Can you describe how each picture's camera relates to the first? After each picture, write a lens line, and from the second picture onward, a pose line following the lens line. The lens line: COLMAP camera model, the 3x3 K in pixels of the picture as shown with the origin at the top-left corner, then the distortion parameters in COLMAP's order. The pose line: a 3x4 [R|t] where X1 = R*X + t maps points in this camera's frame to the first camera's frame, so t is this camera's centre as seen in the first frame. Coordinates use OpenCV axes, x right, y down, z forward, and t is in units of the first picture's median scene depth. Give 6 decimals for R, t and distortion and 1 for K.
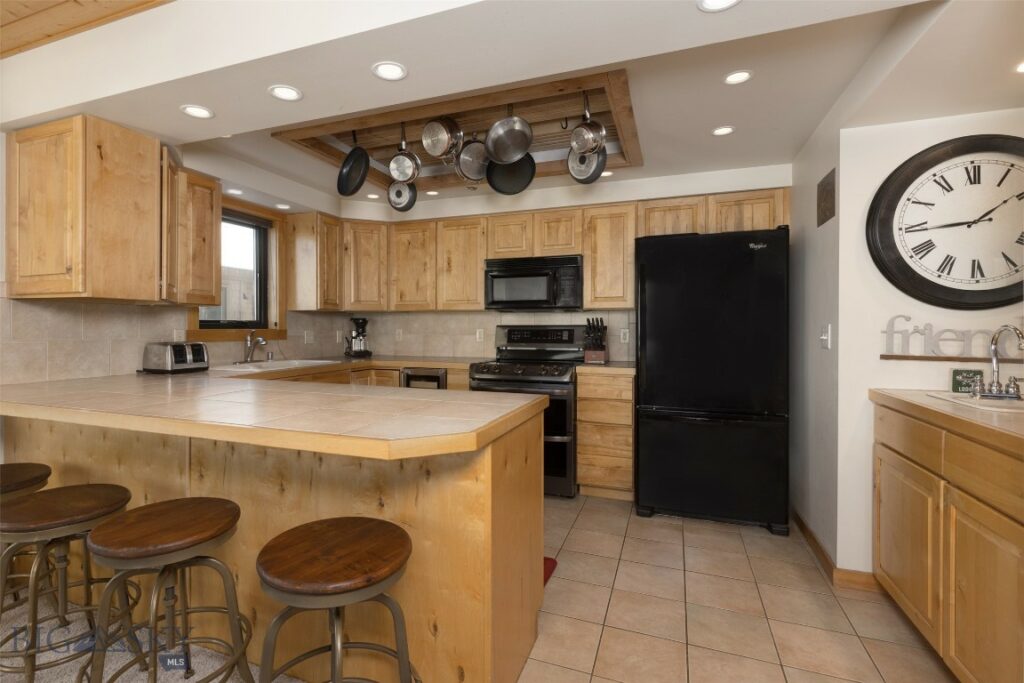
lens RADIAL K [[497.6, 0, 471.7], [0, 497.6, 326.8], [0, 0, 1]] dist [0.001410, 0.000135]
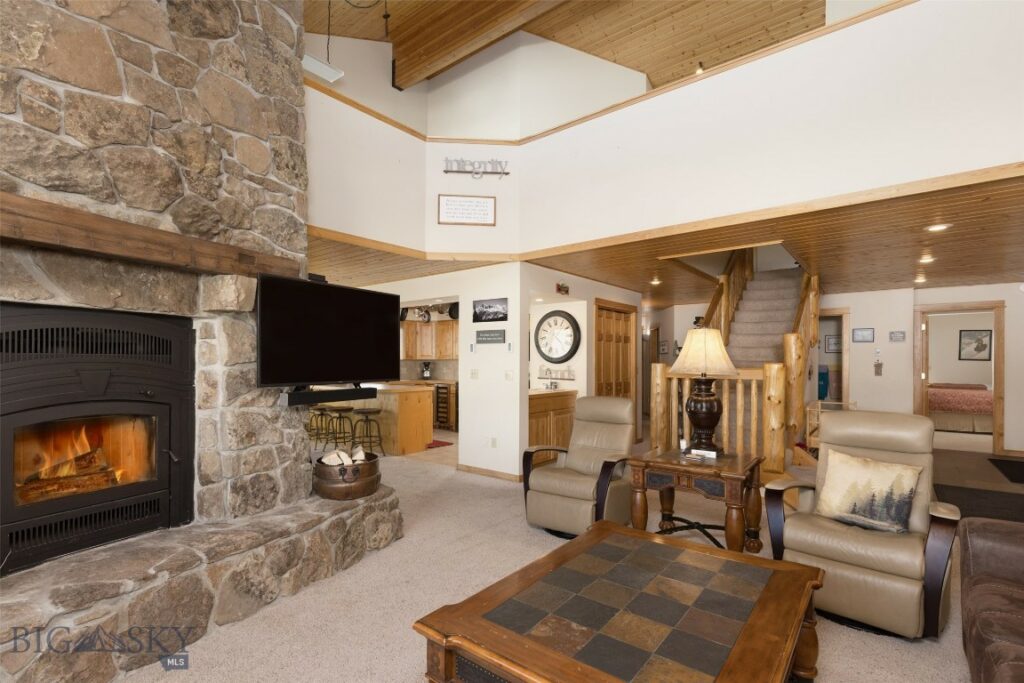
lens RADIAL K [[473.9, 0, 510.1], [0, 473.9, 358.5], [0, 0, 1]] dist [0.000364, 0.000020]
pose [[0.960913, -0.000779, -0.276848, 0.994176], [0.000228, 0.999998, -0.002023, -0.040010], [0.276849, 0.001881, 0.960912, -1.291167]]
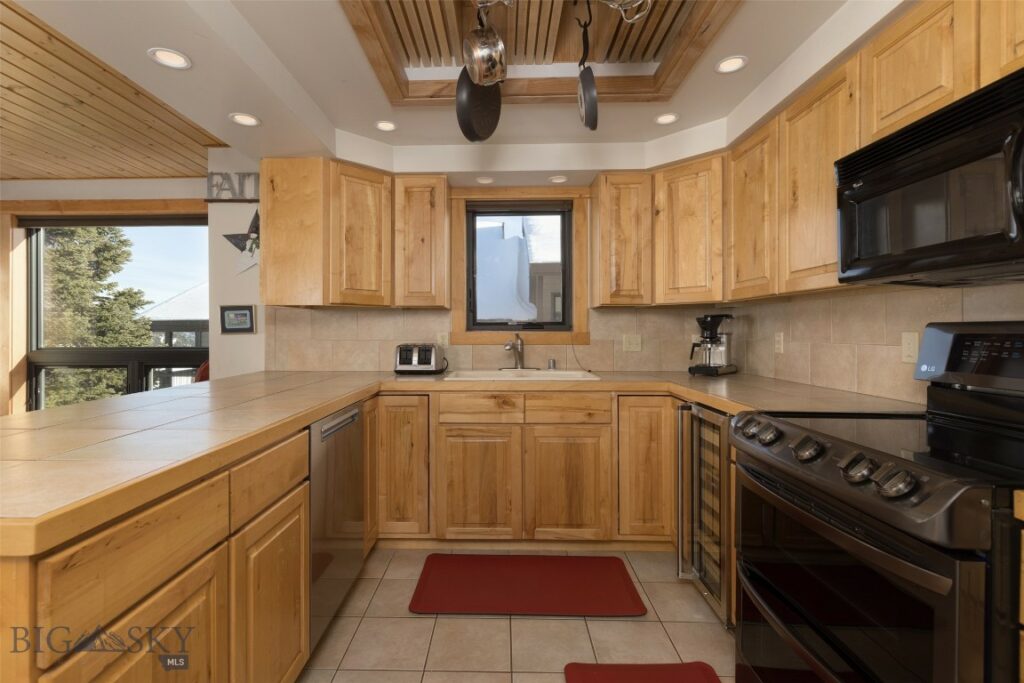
lens RADIAL K [[482.3, 0, 491.6], [0, 482.3, 329.0], [0, 0, 1]] dist [0.001275, -0.000180]
pose [[0.350525, -0.003436, -0.936547, 0.354318], [0.002202, 0.999994, -0.002844, 0.002736], [0.936551, -0.001065, 0.350530, 0.711107]]
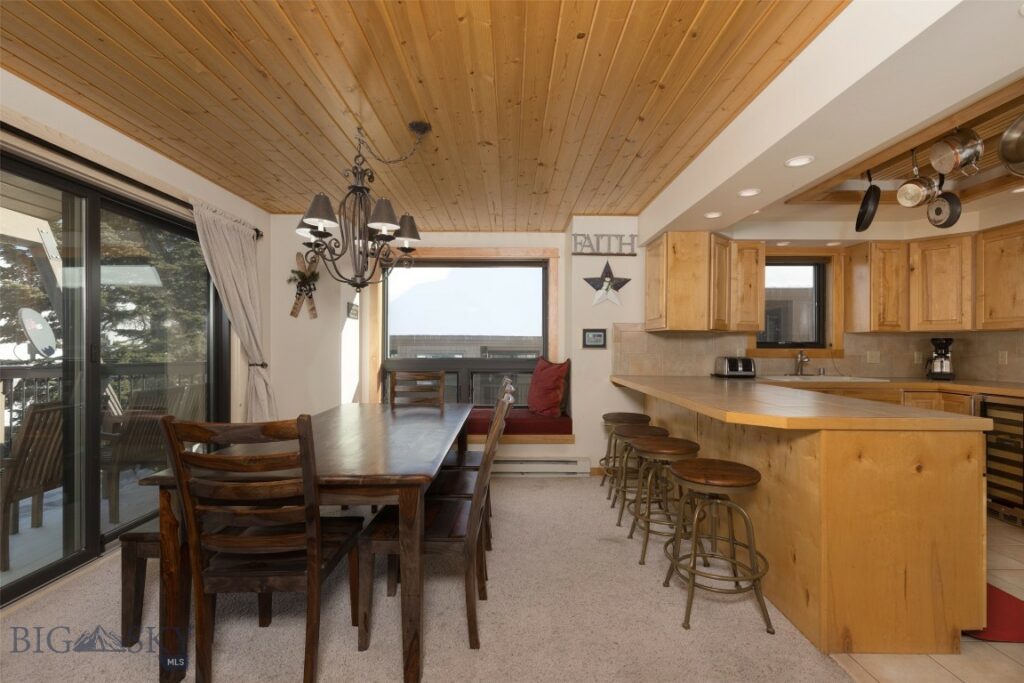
lens RADIAL K [[451.3, 0, 512.0], [0, 451.3, 341.5], [0, 0, 1]] dist [0.001360, -0.000238]
pose [[0.376384, -0.005658, -0.926446, 0.361452], [-0.005434, 0.999951, -0.008314, -0.000126], [0.926448, 0.008164, 0.376335, -0.107312]]
